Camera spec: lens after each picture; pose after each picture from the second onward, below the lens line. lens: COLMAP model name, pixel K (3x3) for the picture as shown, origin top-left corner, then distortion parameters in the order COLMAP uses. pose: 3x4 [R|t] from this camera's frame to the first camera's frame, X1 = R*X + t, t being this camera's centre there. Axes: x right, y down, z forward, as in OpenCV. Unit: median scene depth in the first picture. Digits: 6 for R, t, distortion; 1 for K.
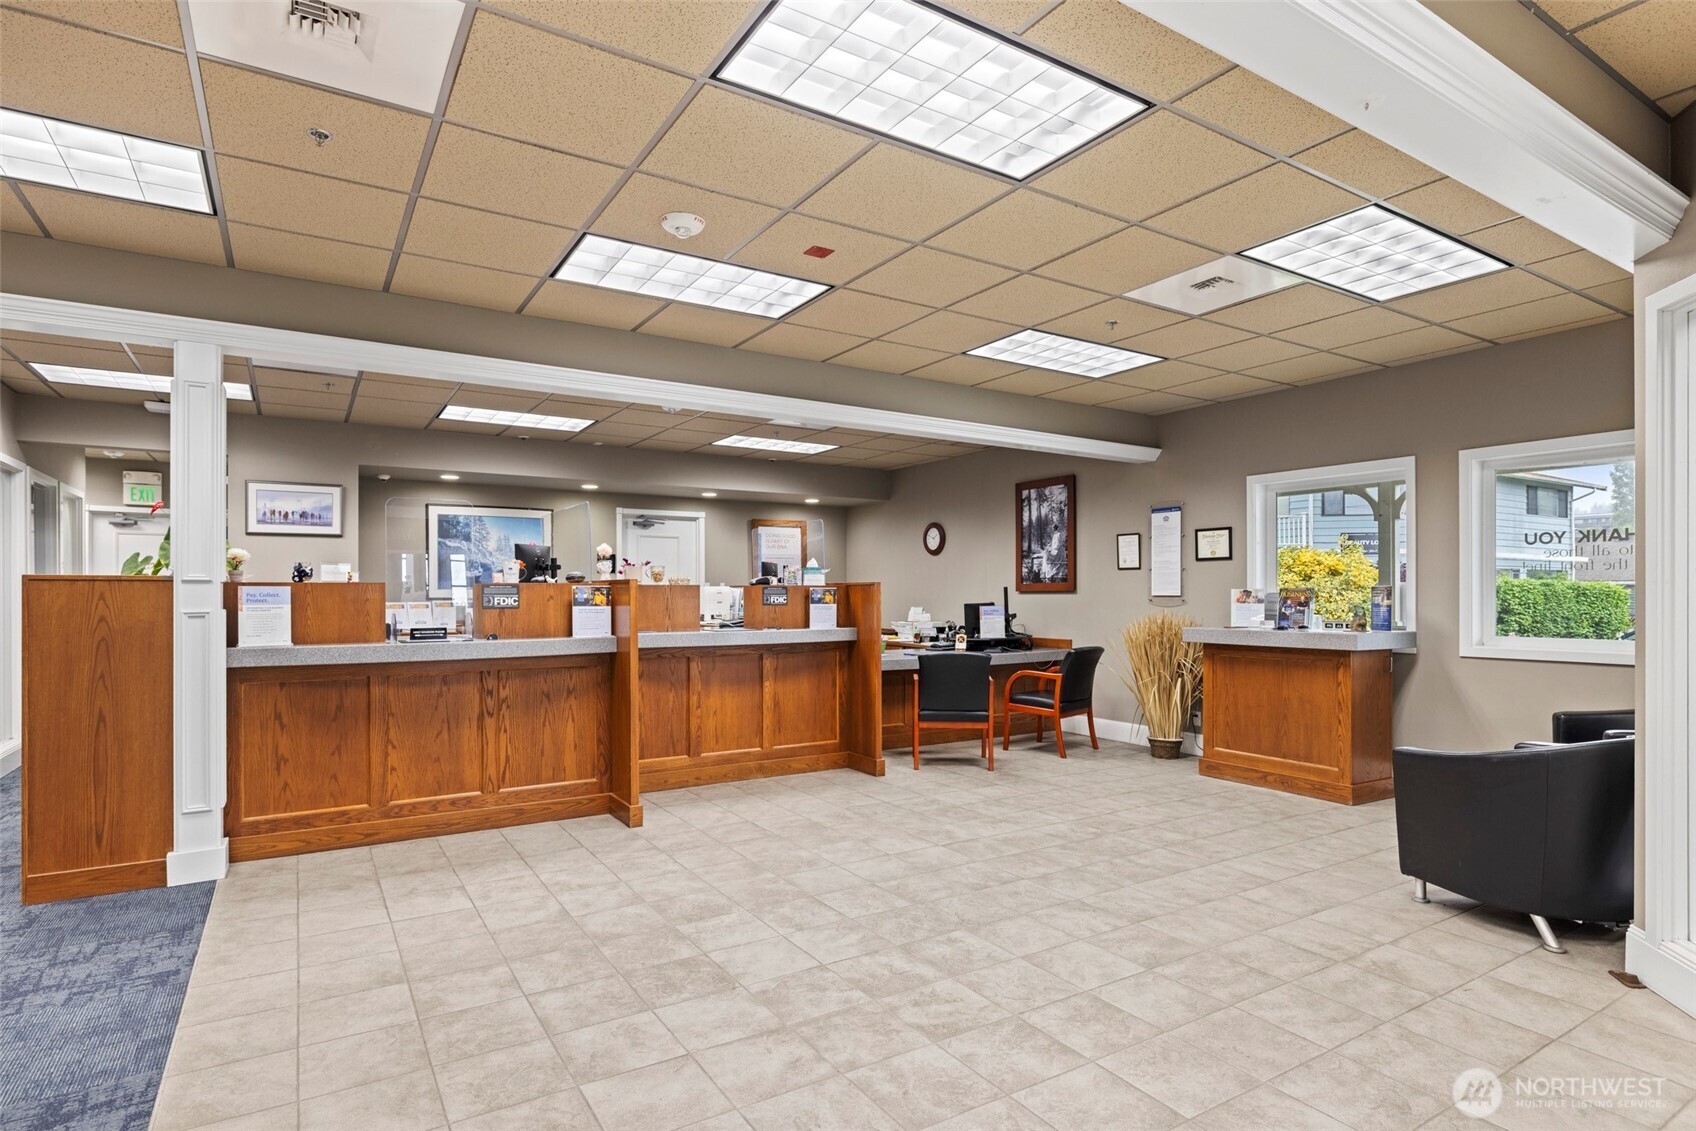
lens RADIAL K [[878.2, 0, 848.6], [0, 878.2, 595.3], [0, 0, 1]] dist [-0.003473, 0.000771]
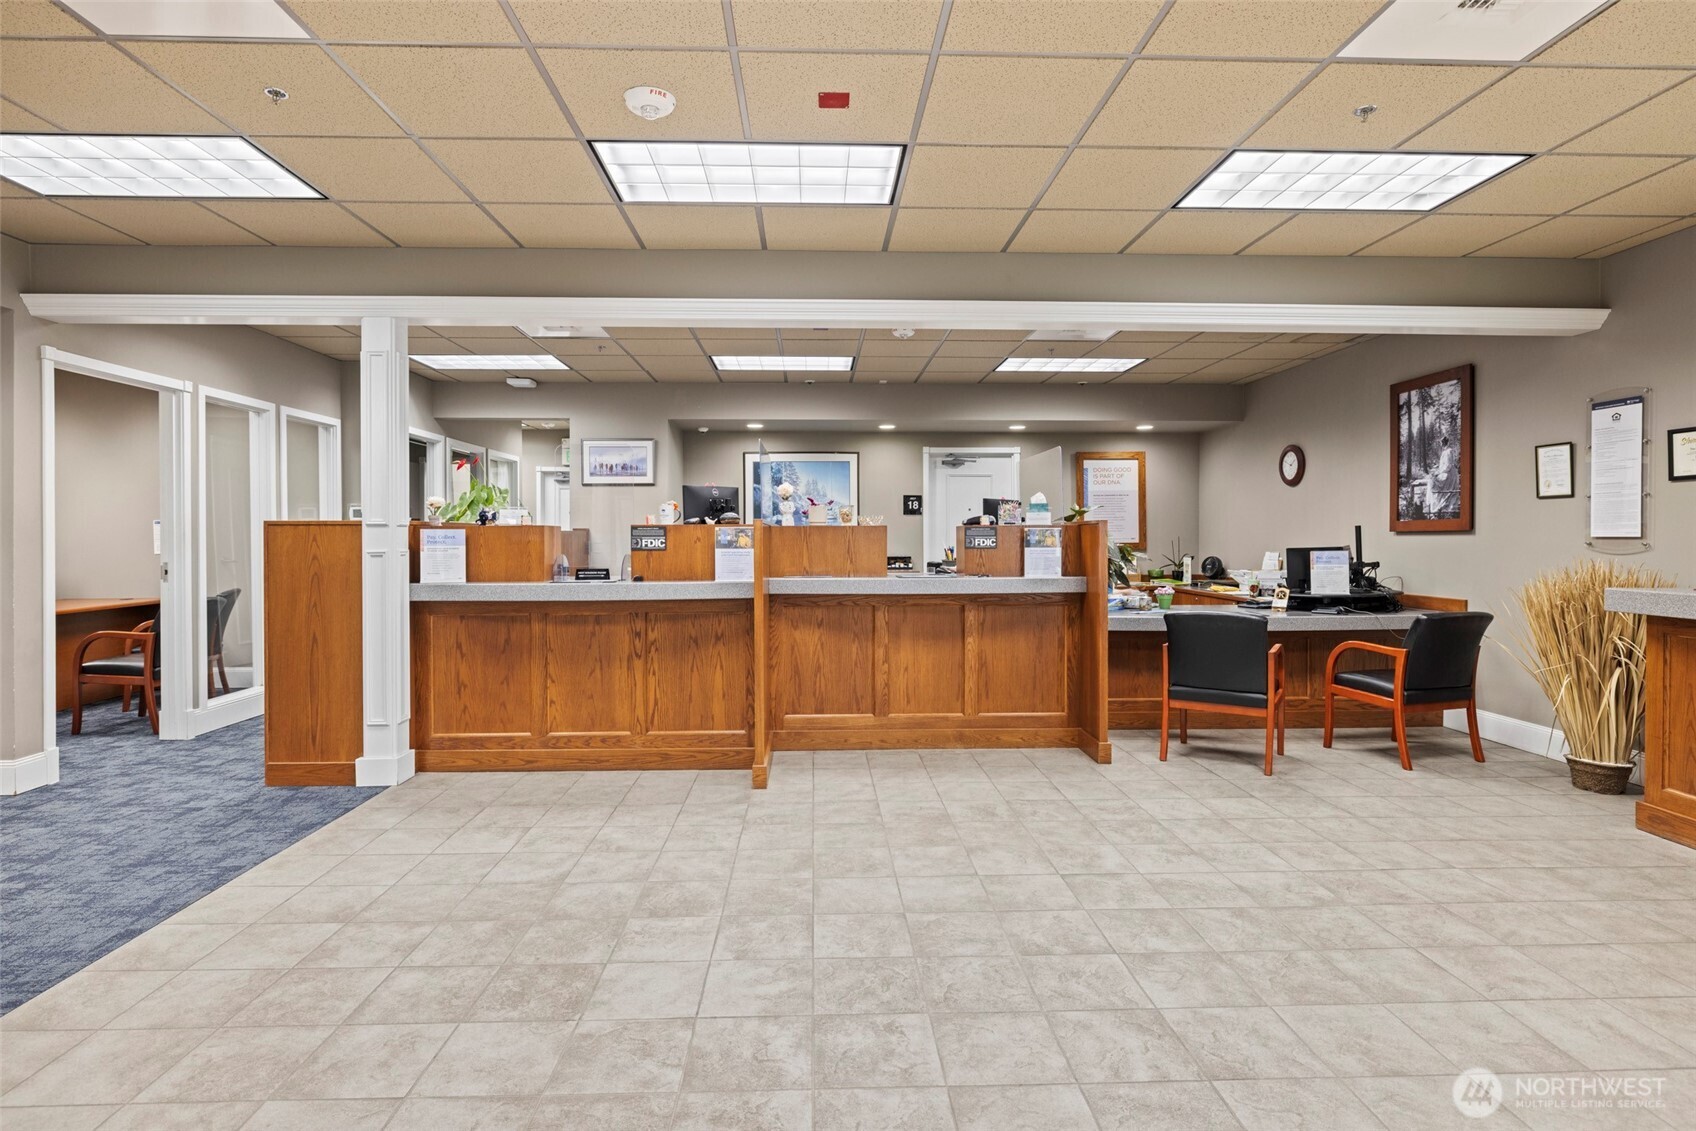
lens RADIAL K [[867.9, 0, 845.9], [0, 867.9, 548.5], [0, 0, 1]] dist [-0.004053, 0.001224]
pose [[0.865655, 0.005410, -0.500612, 0.285504], [0.000736, 0.999927, 0.012077, 0.001017], [0.500640, -0.010823, 0.865588, 0.255427]]
